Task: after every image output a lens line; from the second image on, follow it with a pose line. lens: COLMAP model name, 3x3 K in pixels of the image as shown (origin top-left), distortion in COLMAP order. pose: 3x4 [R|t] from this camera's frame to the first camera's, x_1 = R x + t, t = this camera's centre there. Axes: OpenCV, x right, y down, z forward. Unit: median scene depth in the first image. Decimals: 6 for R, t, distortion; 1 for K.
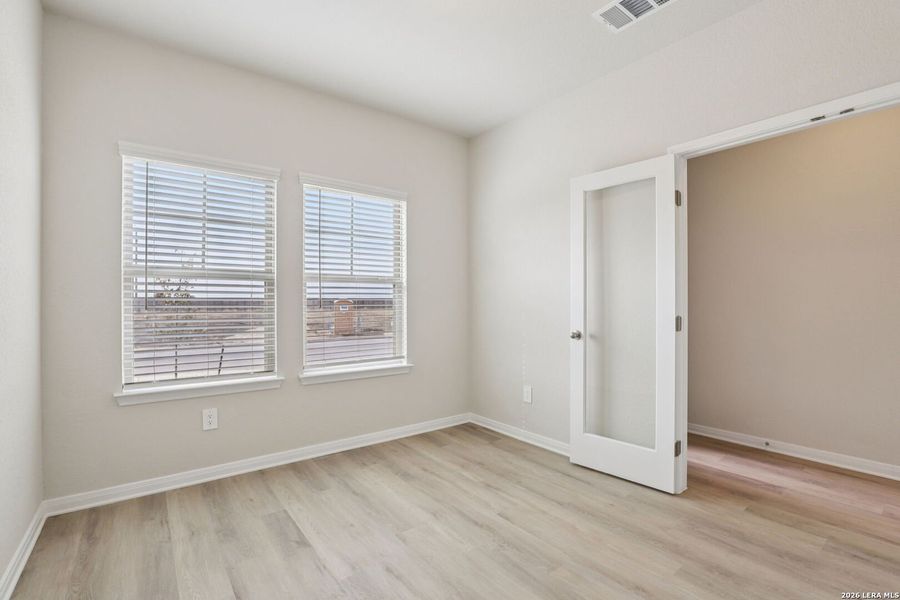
lens RADIAL K [[412.6, 0, 456.3], [0, 412.6, 304.6], [0, 0, 1]] dist [-0.026732, 0.001177]
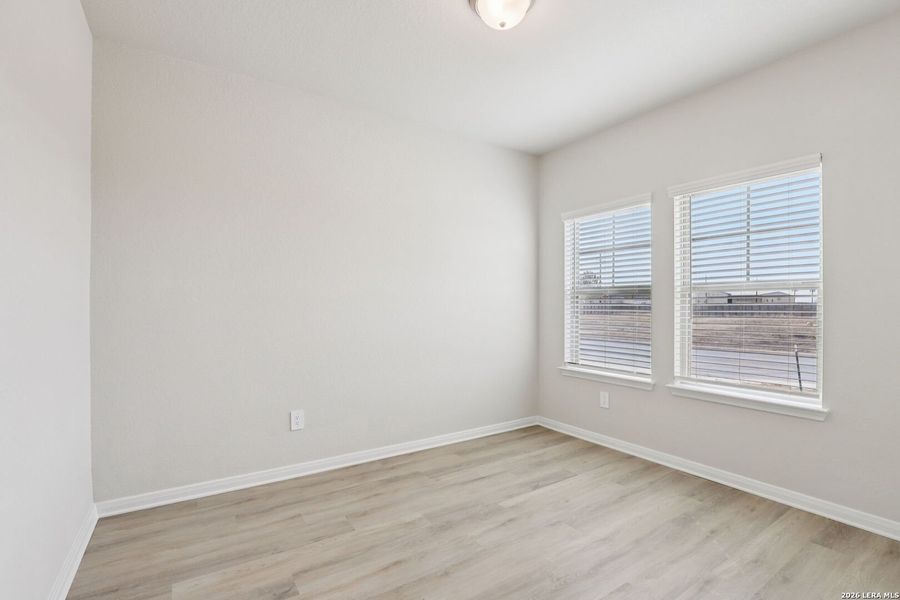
lens RADIAL K [[412.6, 0, 456.3], [0, 412.6, 304.6], [0, 0, 1]] dist [-0.026732, 0.001177]
pose [[-0.063213, -0.001309, -0.997999, 0.776056], [-0.004504, 0.999989, -0.001026, -0.027875], [0.997990, 0.004430, -0.063219, 0.602098]]
